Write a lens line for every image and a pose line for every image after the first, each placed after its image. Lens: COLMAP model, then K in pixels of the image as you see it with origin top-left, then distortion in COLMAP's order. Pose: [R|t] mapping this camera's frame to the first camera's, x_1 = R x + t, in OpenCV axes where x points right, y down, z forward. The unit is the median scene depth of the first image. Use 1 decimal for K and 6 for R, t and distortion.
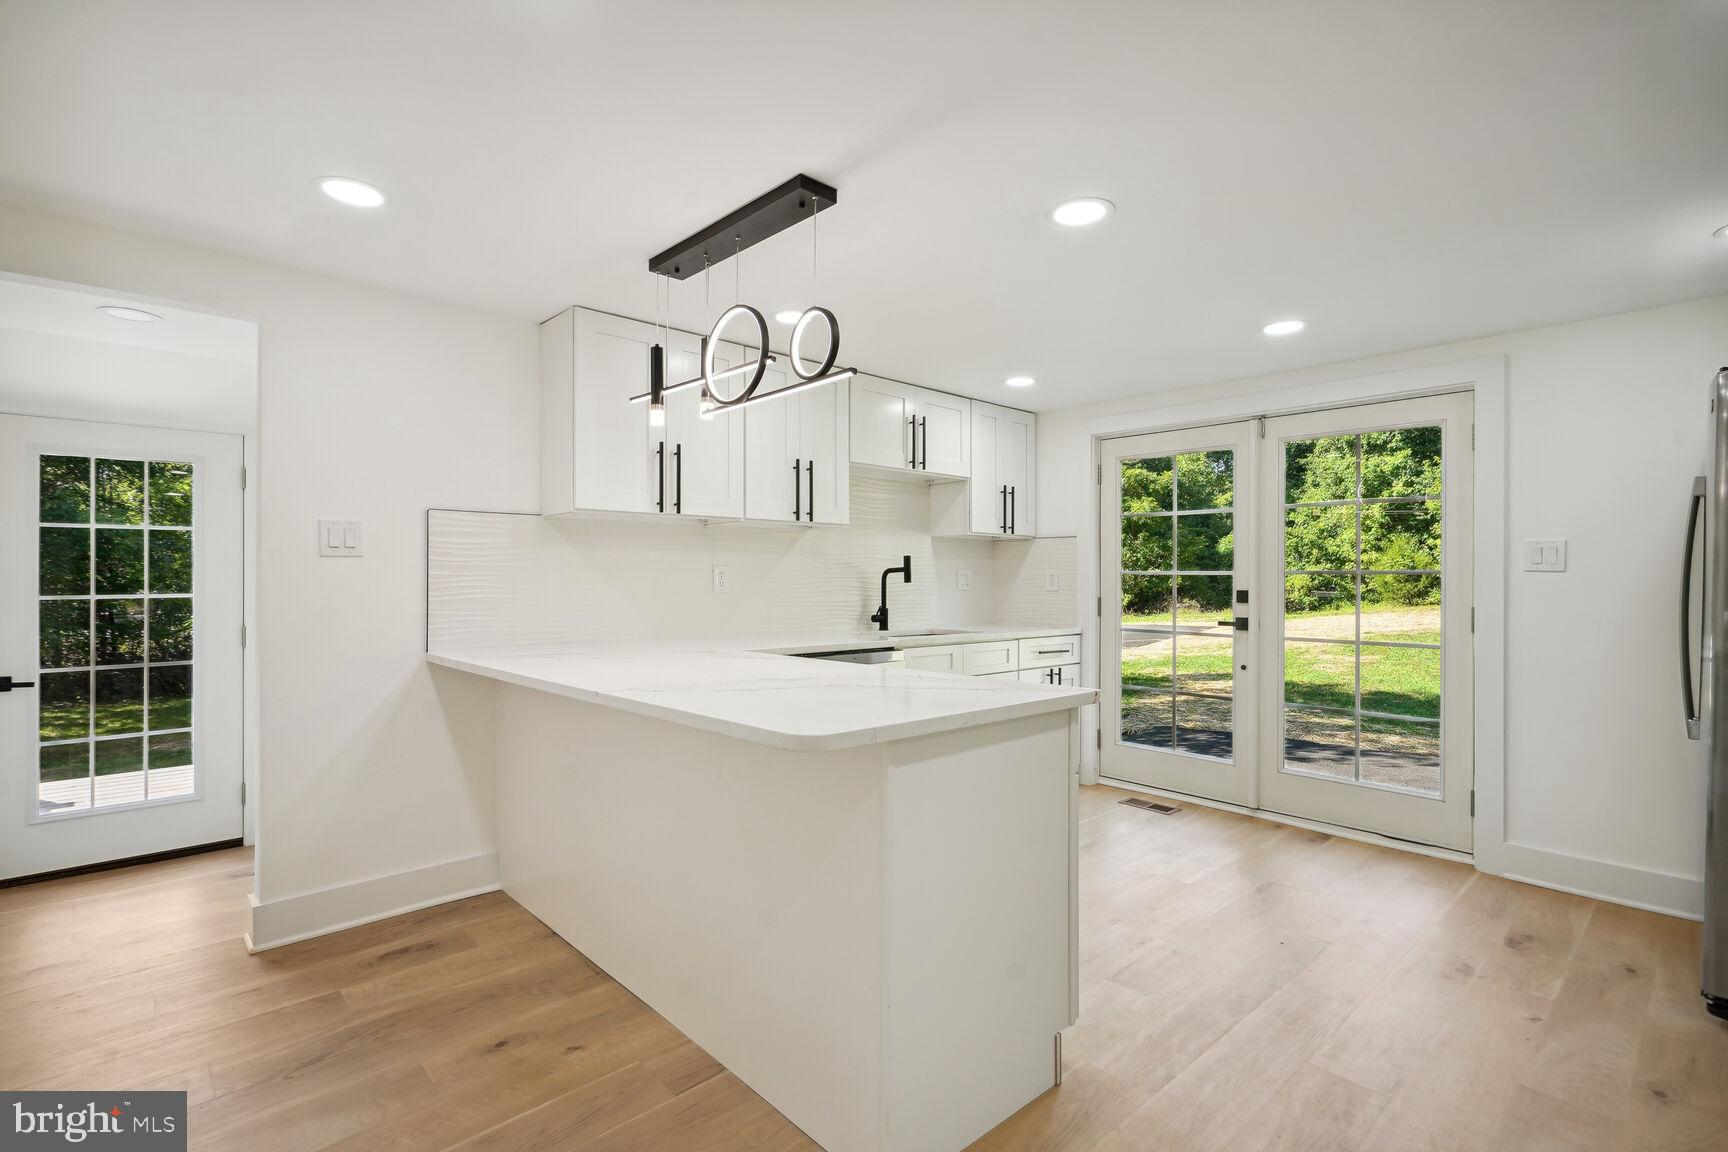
lens RADIAL K [[817.9, 0, 864.5], [0, 817.9, 588.5], [0, 0, 1]] dist [-0.000709, 0.002354]
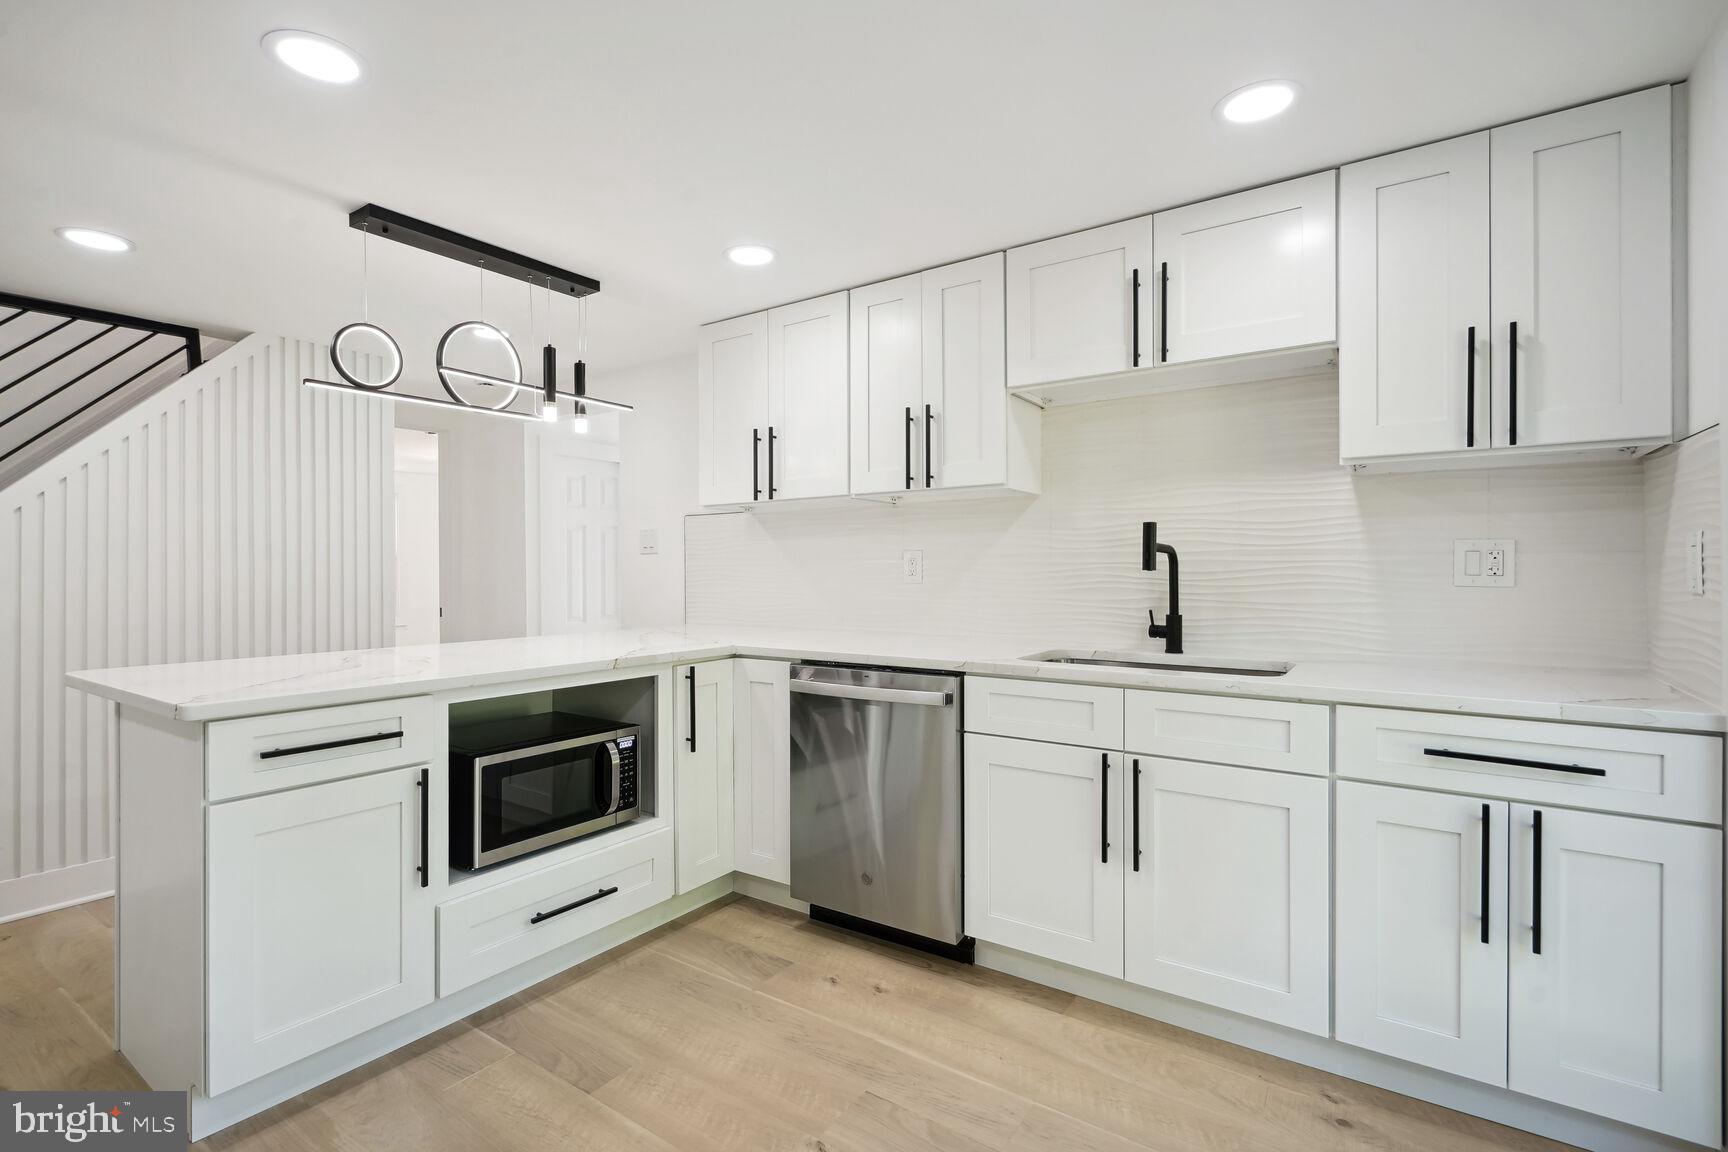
lens RADIAL K [[817.9, 0, 875.0], [0, 817.9, 562.6], [0, 0, 1]] dist [-0.000709, 0.002354]
pose [[0.220514, -0.012281, -0.975306, 0.583072], [-0.005593, 0.999888, -0.013855, -0.003753], [0.975368, 0.008510, 0.220421, 0.727145]]
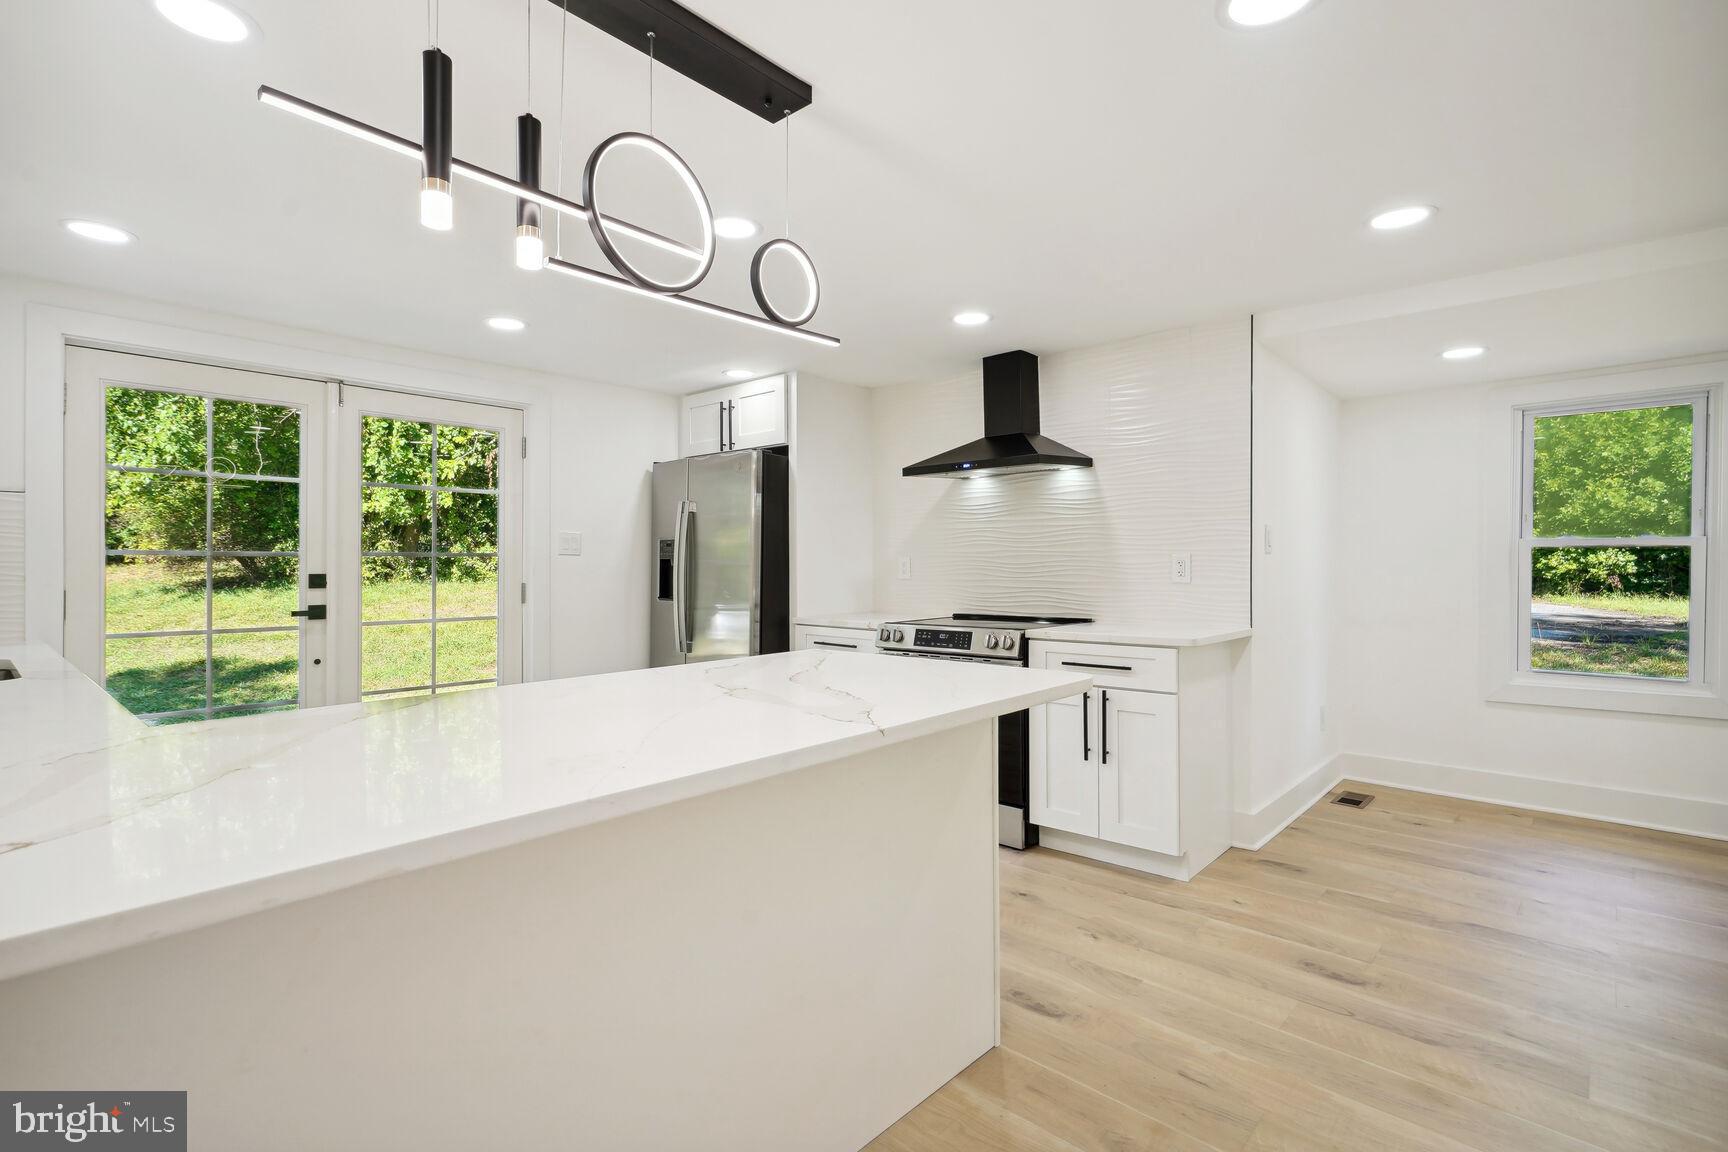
lens RADIAL K [[817.9, 0, 852.5], [0, 817.9, 570.0], [0, 0, 1]] dist [-0.000709, 0.002354]
pose [[-0.080710, -0.011769, 0.996668, -0.464986], [0.011346, 0.999855, 0.012725, -0.006389], [-0.996673, 0.012335, -0.080565, 0.509947]]
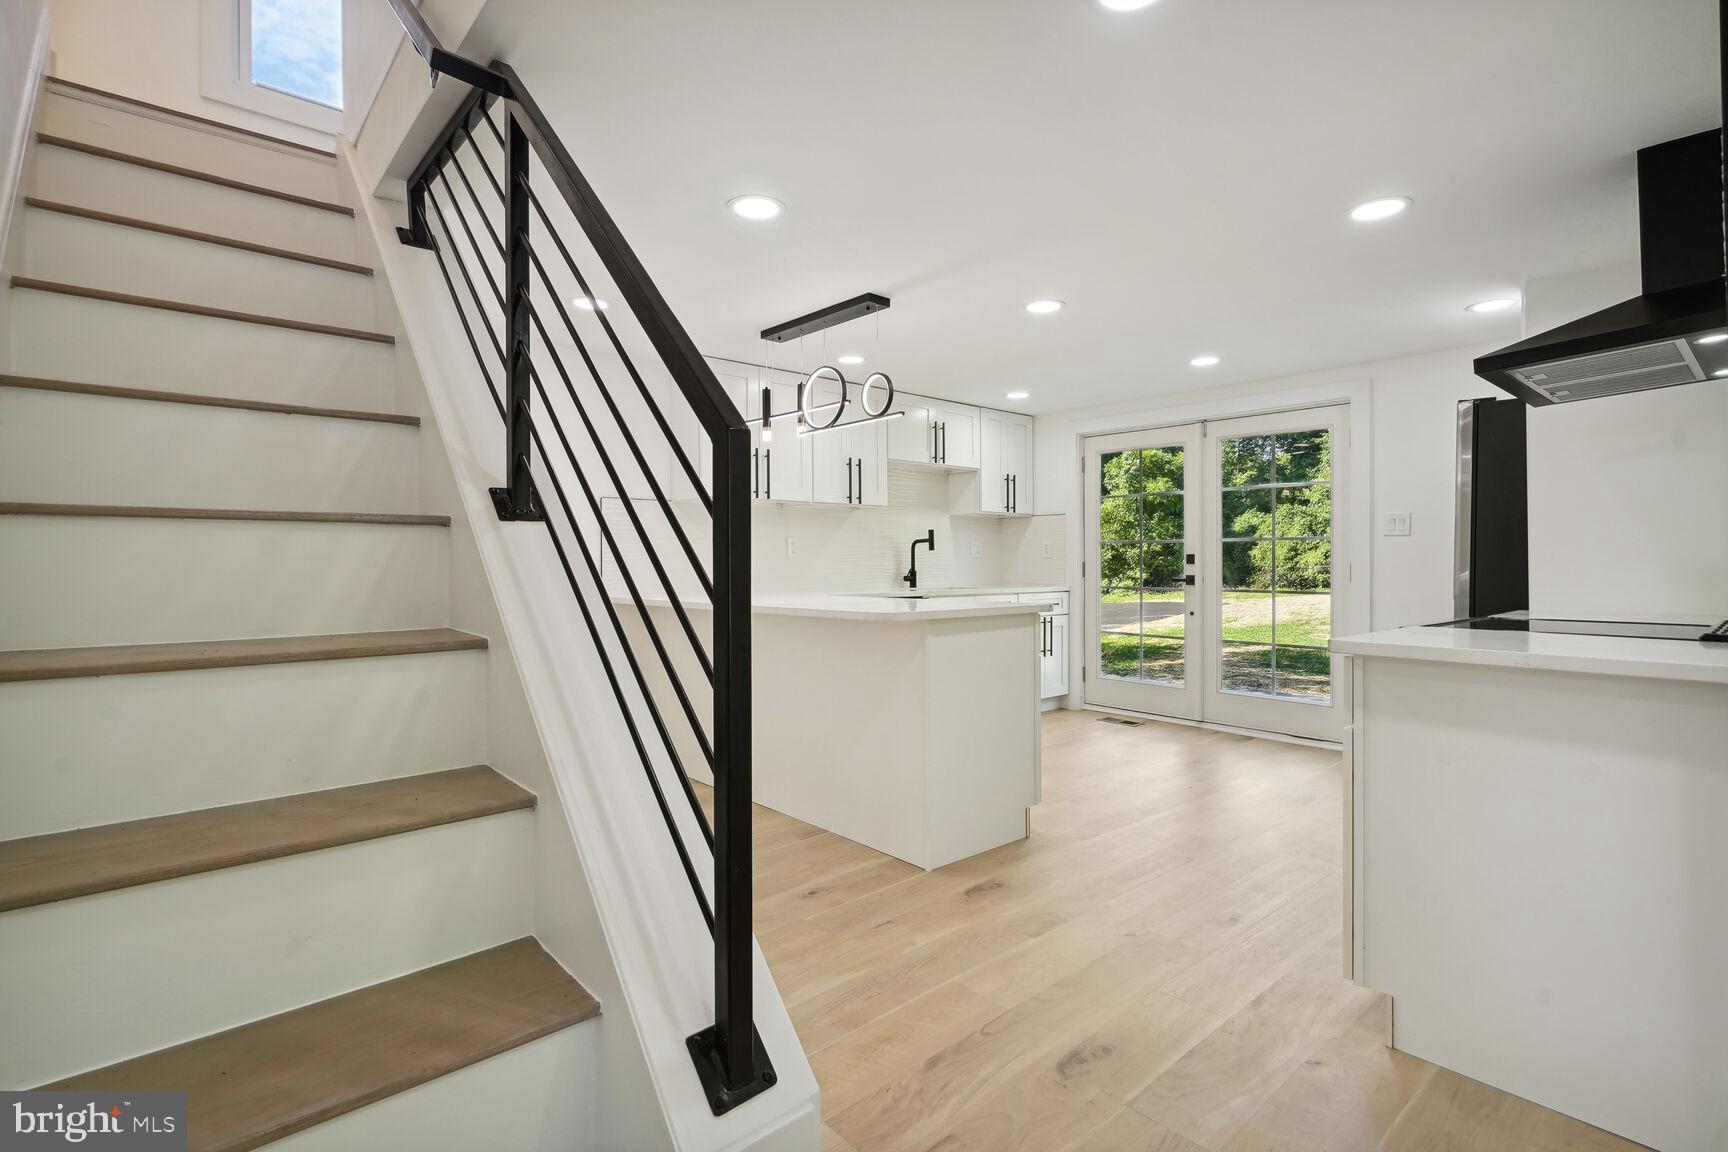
lens RADIAL K [[817.9, 0, 857.5], [0, 817.9, 566.4], [0, 0, 1]] dist [-0.000709, 0.002354]
pose [[0.999508, -0.005718, -0.030855, -0.026293], [0.005558, 0.999971, -0.005267, 0.025820], [0.030884, 0.005093, 0.999510, -0.317071]]
